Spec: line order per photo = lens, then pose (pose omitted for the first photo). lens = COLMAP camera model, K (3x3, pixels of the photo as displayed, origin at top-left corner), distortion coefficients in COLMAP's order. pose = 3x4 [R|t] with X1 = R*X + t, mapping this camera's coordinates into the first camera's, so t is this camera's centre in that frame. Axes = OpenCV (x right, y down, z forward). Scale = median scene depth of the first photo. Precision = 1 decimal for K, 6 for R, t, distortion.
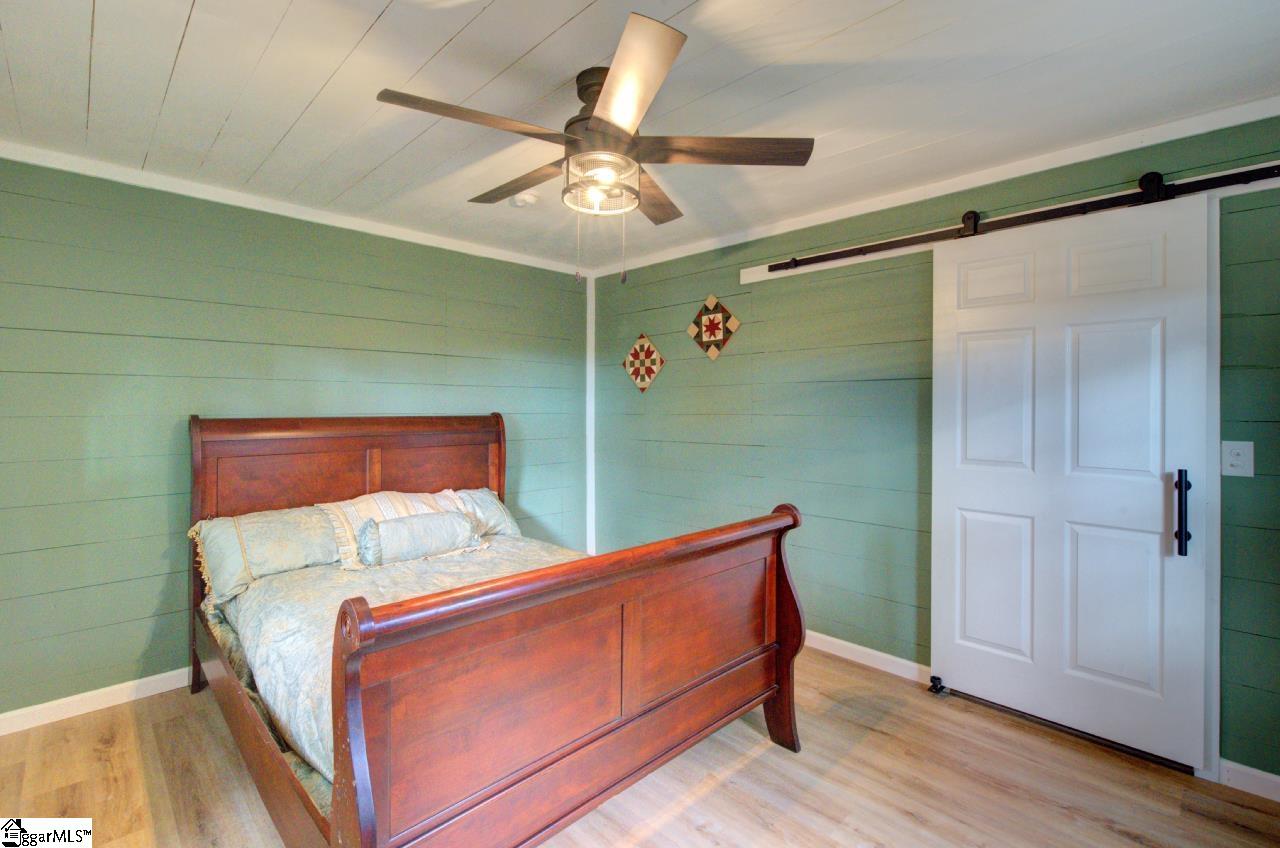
lens RADIAL K [[573.3, 0, 638.6], [0, 573.3, 405.9], [0, 0, 1]] dist [0.000132, 0.000162]
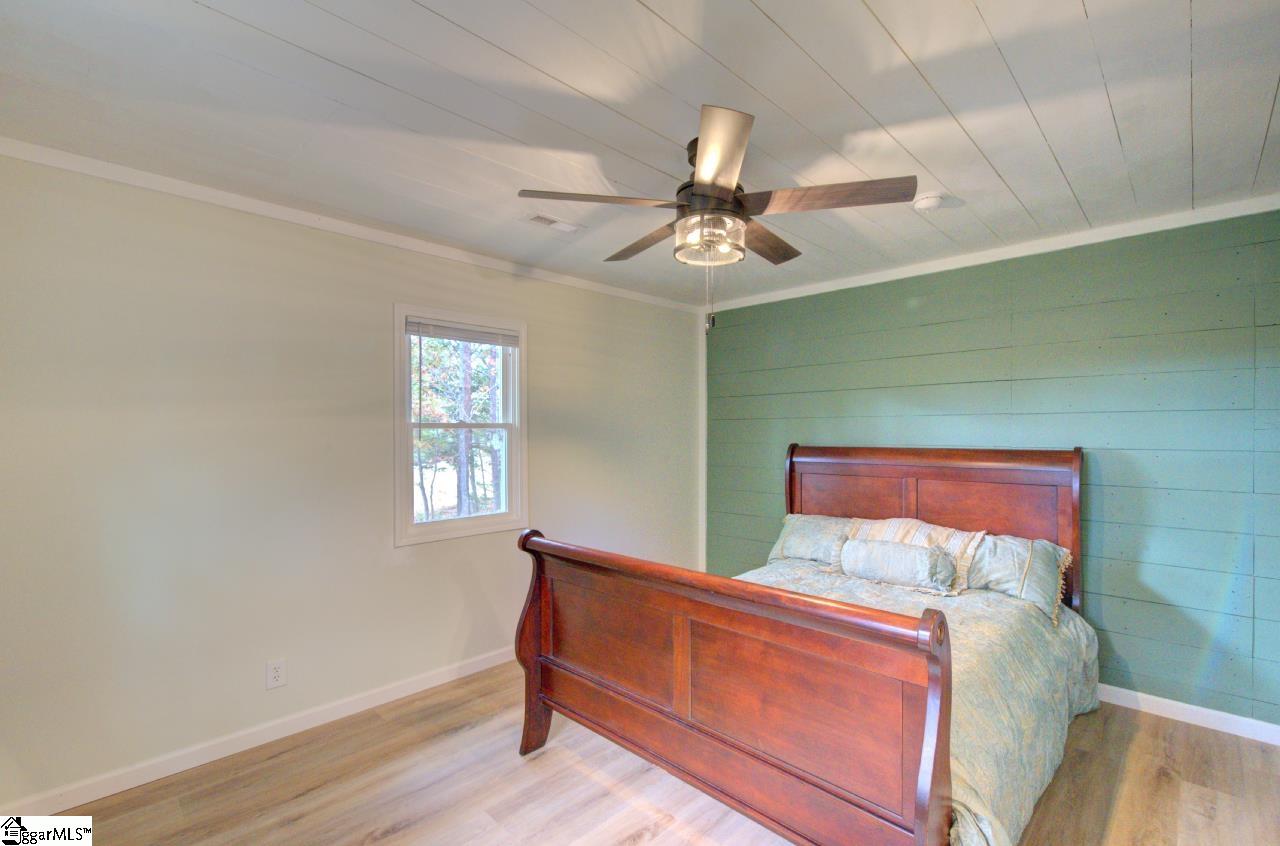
lens RADIAL K [[563.5, 0, 645.7], [0, 563.5, 434.5], [0, 0, 1]] dist [-0.000883, 0.000447]
pose [[0.018174, 0.003635, -0.999828, 0.595729], [0.005131, 0.999980, 0.003729, -0.012408], [0.999822, -0.005198, 0.018155, 0.490696]]
